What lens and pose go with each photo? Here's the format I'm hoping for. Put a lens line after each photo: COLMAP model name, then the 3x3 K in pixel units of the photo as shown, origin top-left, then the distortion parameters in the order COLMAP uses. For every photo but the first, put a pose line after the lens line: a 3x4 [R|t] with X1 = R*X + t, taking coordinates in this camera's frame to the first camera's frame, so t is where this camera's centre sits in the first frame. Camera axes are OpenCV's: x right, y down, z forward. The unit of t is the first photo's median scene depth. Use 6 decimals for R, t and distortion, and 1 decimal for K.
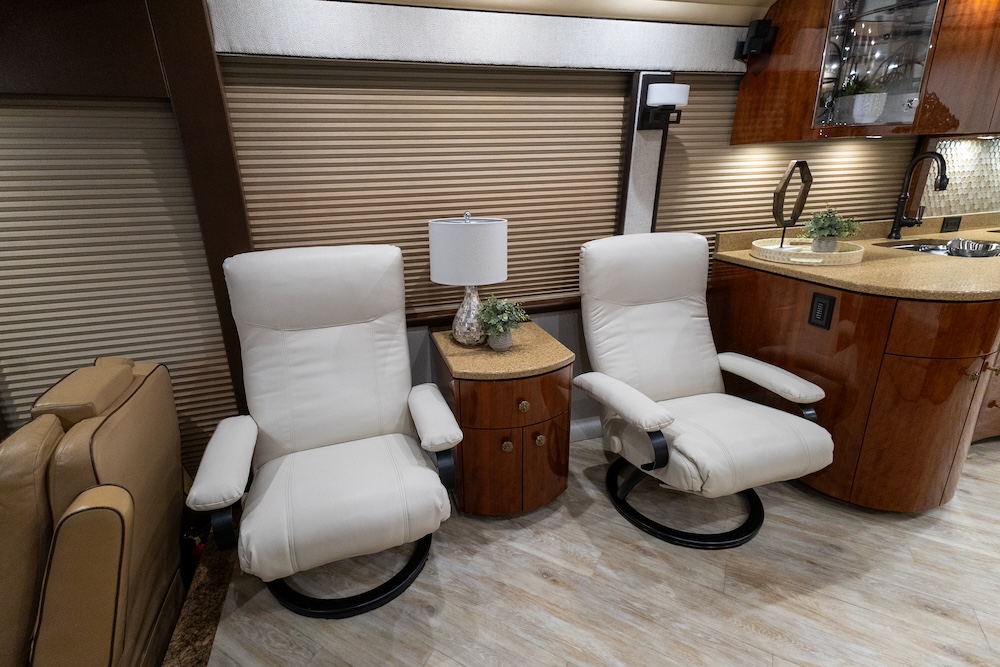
lens RADIAL K [[464.6, 0, 484.1], [0, 464.6, 315.2], [0, 0, 1]] dist [0.018239, -0.003538]
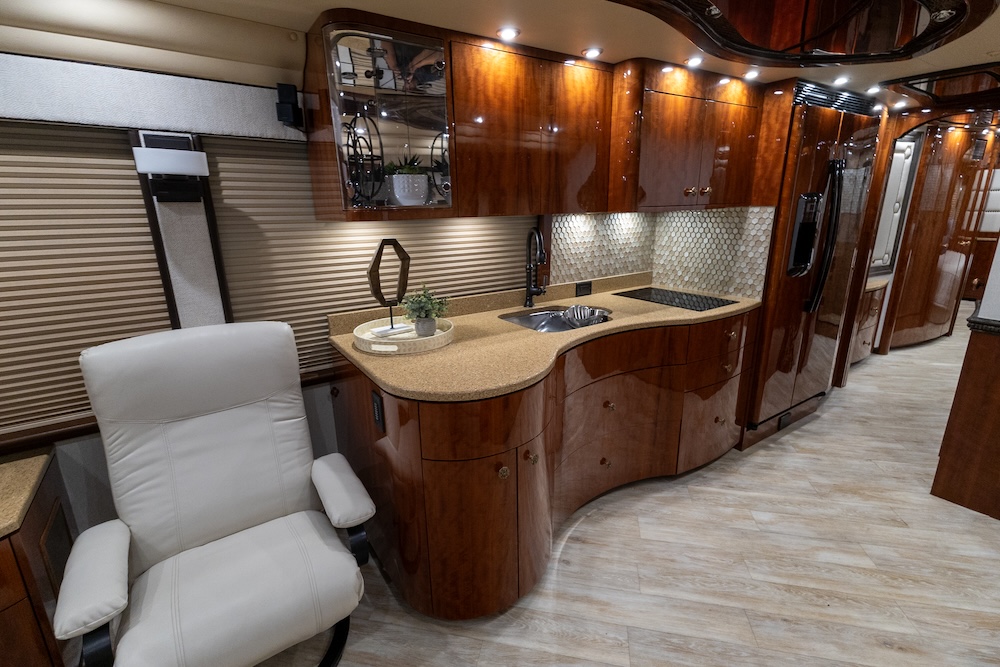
lens RADIAL K [[459.5, 0, 494.5], [0, 459.5, 333.5], [0, 0, 1]] dist [0.016870, -0.002677]
pose [[0.946579, -0.071880, 0.314359, 0.567626], [0.086044, 0.995797, -0.031395, -0.093175], [-0.310781, 0.056767, 0.948785, 0.080231]]
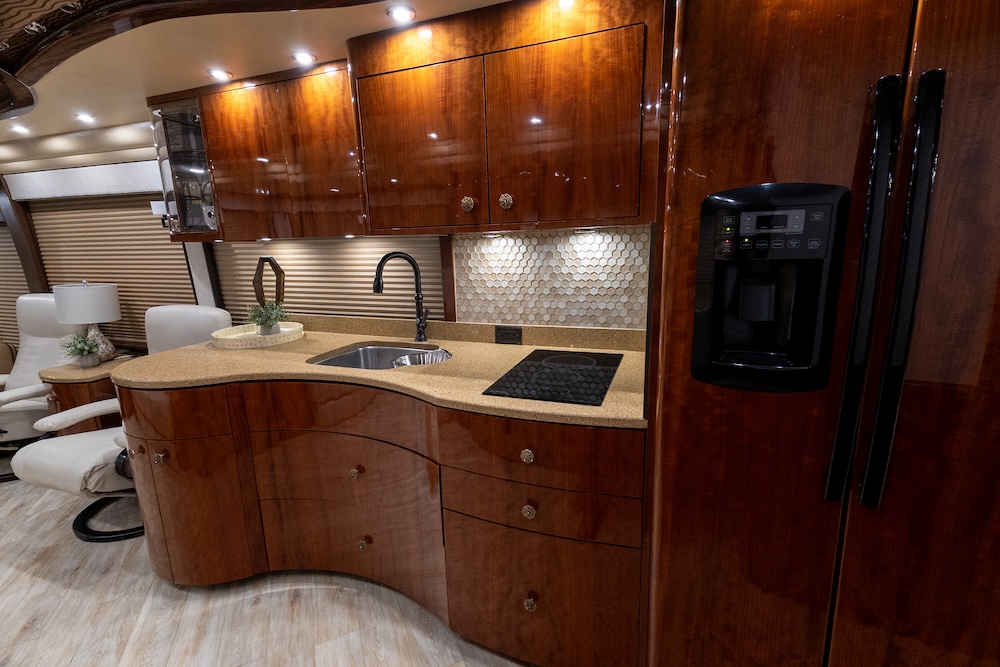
lens RADIAL K [[459.5, 0, 503.4], [0, 459.5, 333.4], [0, 0, 1]] dist [0.016870, -0.002677]
pose [[0.806687, 0.129954, -0.576513, 1.801728], [-0.176362, 0.984009, -0.024966, -0.217255], [0.564049, 0.121815, 0.816707, 0.426881]]
